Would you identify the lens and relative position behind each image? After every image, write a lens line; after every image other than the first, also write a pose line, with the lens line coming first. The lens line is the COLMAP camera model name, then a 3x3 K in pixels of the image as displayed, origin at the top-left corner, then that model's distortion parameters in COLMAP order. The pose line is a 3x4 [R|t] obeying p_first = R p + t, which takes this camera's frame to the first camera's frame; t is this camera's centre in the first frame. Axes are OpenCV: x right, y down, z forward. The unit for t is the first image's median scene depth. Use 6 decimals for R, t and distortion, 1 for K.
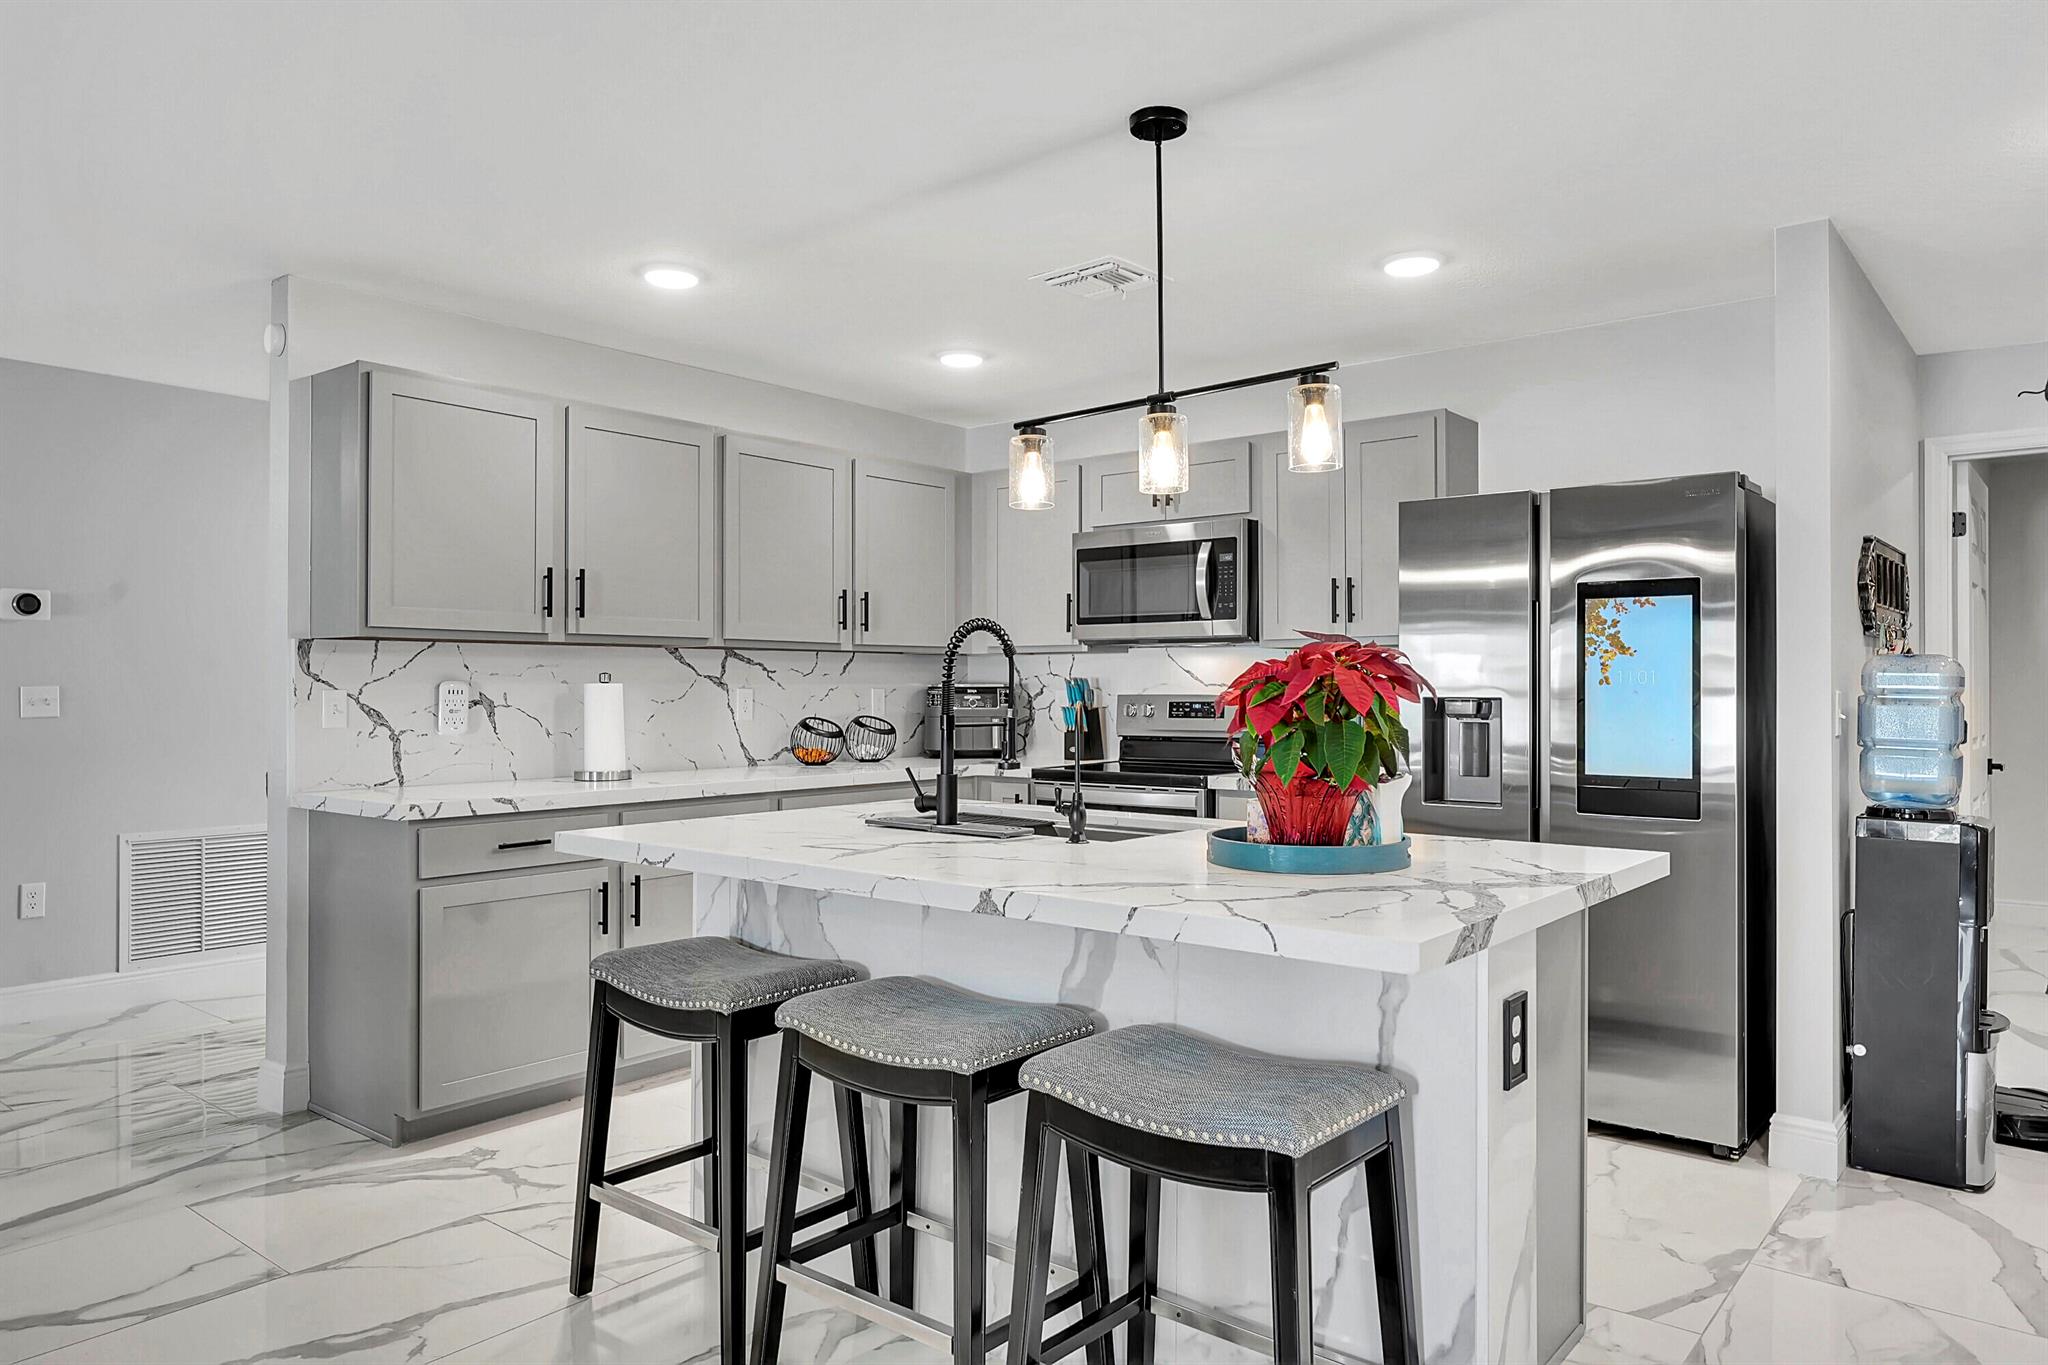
lens RADIAL K [[1339.7, 0, 1024.0], [0, 1339.7, 682.5], [0, 0, 1]] dist [0.000182, -0.000970]
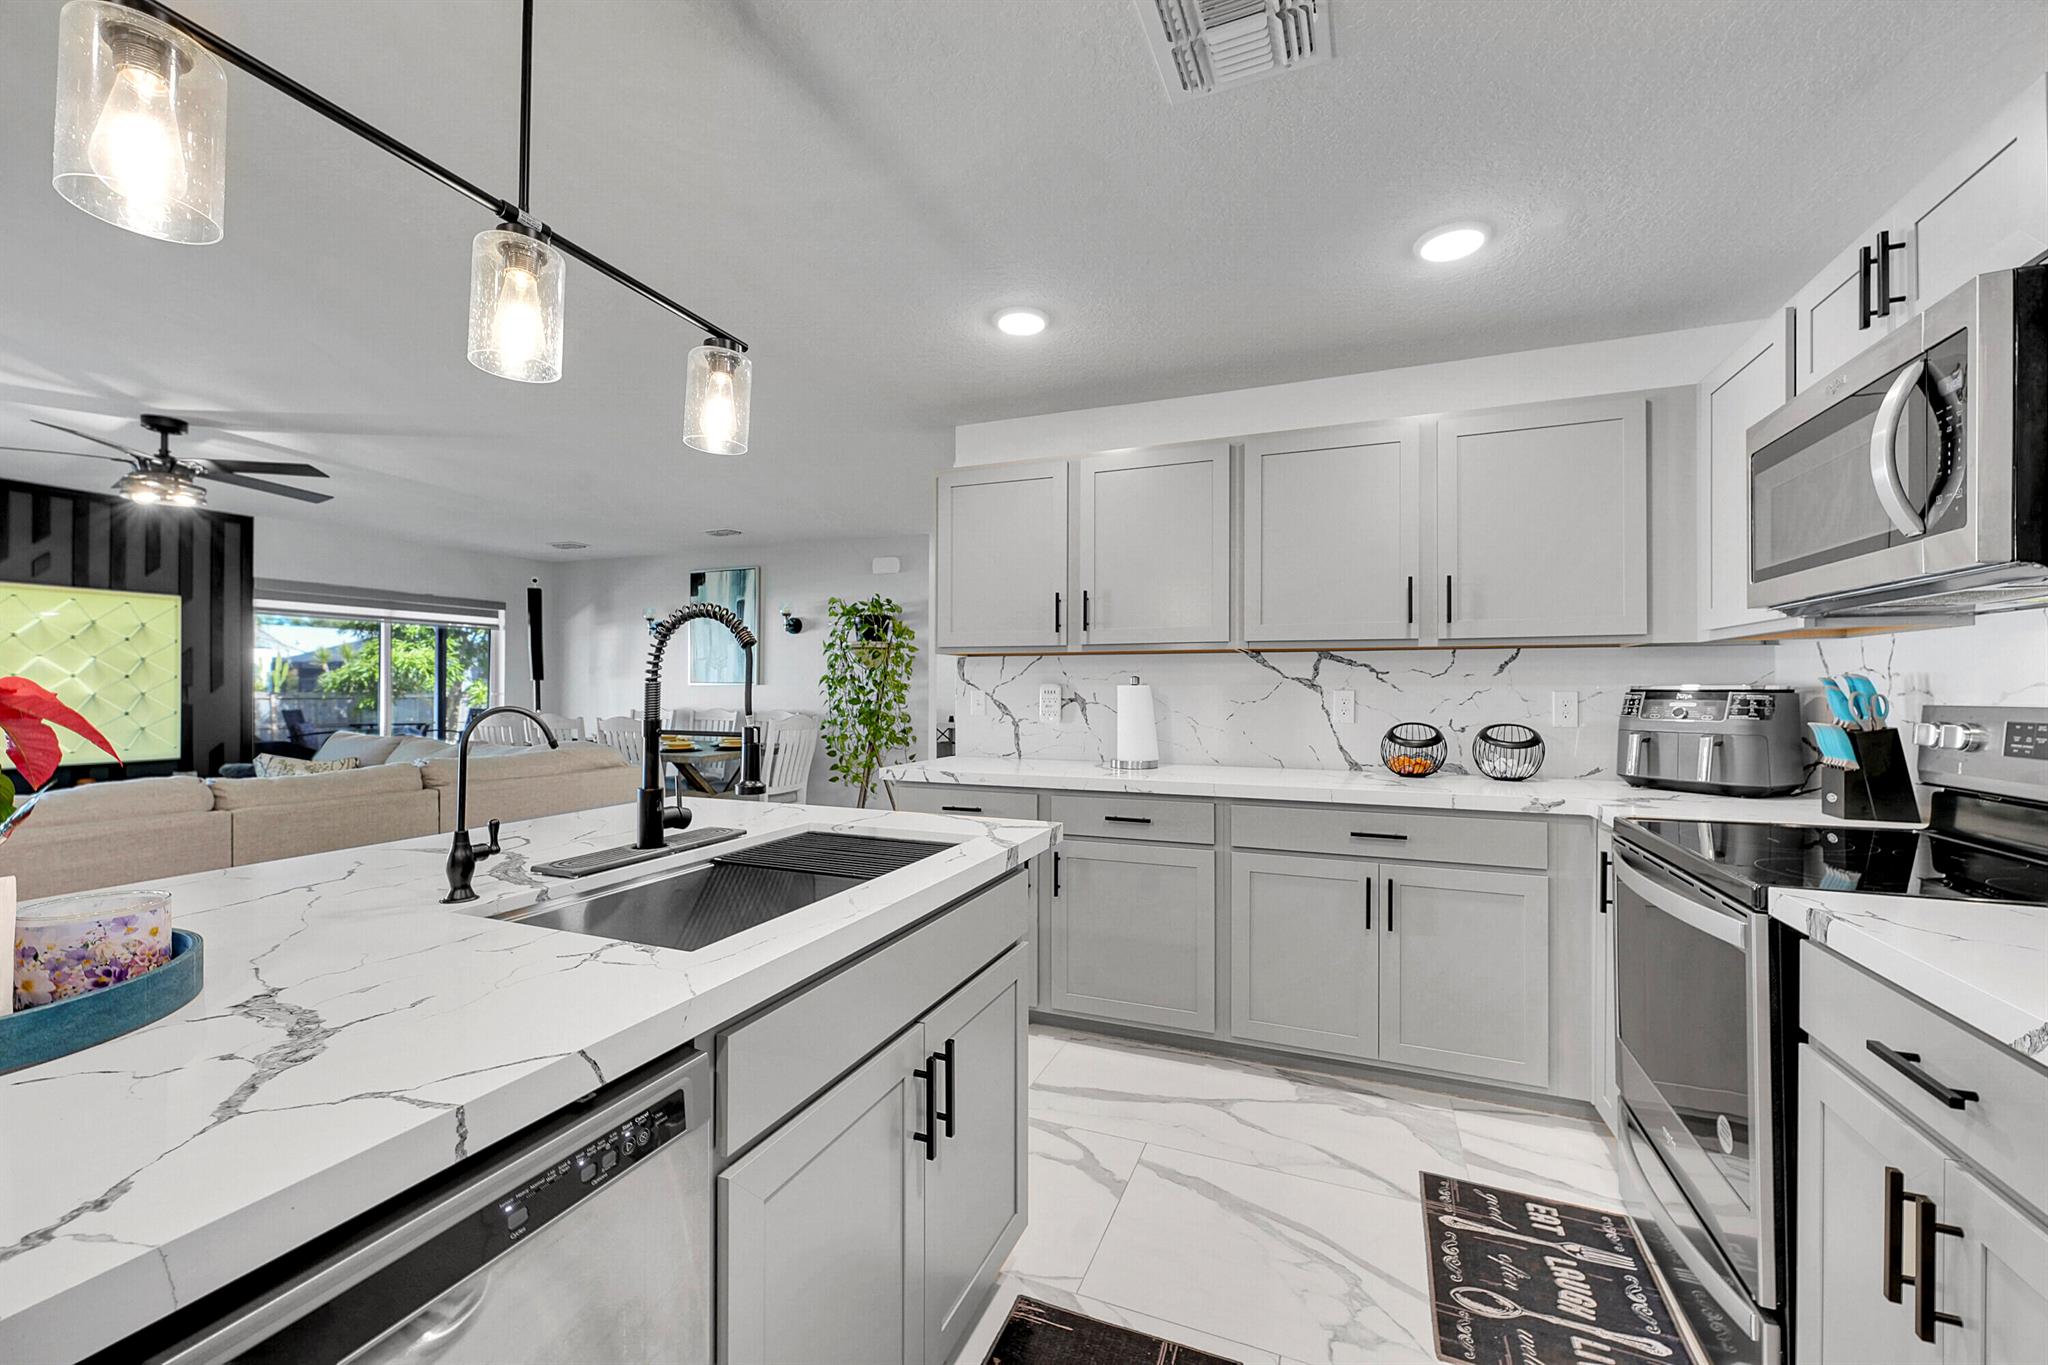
lens RADIAL K [[808.3, 0, 1028.0], [0, 808.3, 682.6], [0, 0, 1]] dist [-0.001972, -0.000203]
pose [[0.296619, -0.005852, -0.954978, 0.341169], [0.000749, 0.999982, -0.005895, 0.002403], [0.954996, 0.001033, 0.296618, 0.717917]]
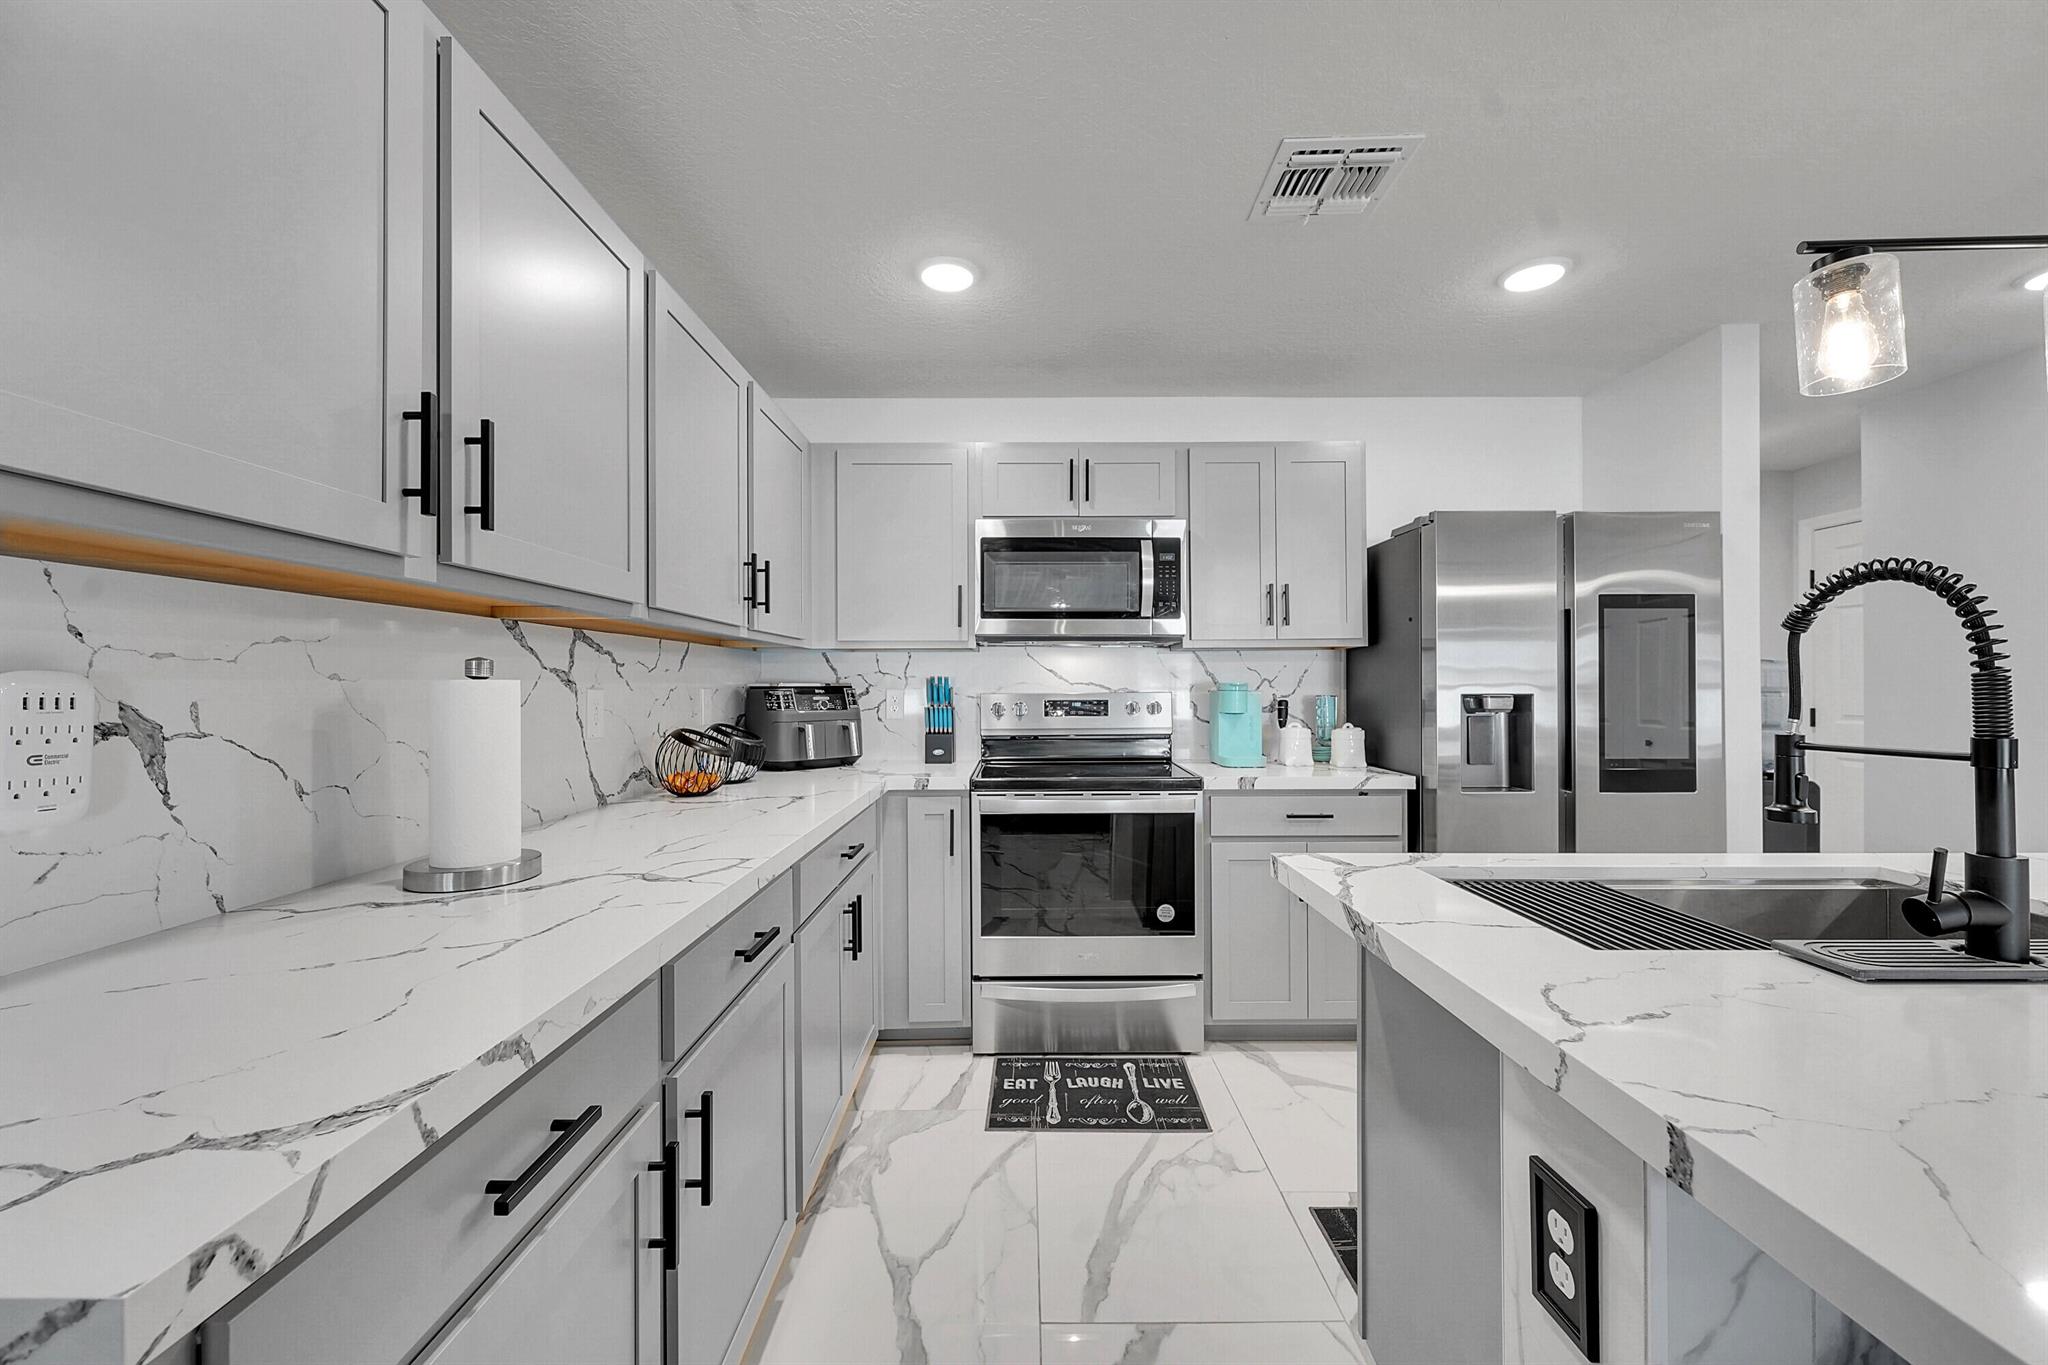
lens RADIAL K [[808.3, 0, 1028.0], [0, 808.3, 682.6], [0, 0, 1]] dist [-0.001972, -0.000203]
pose [[0.768362, 0.000422, 0.640015, -0.354965], [0.000777, 0.999998, -0.001591, 0.002361], [-0.640015, 0.001720, 0.768361, 0.665255]]
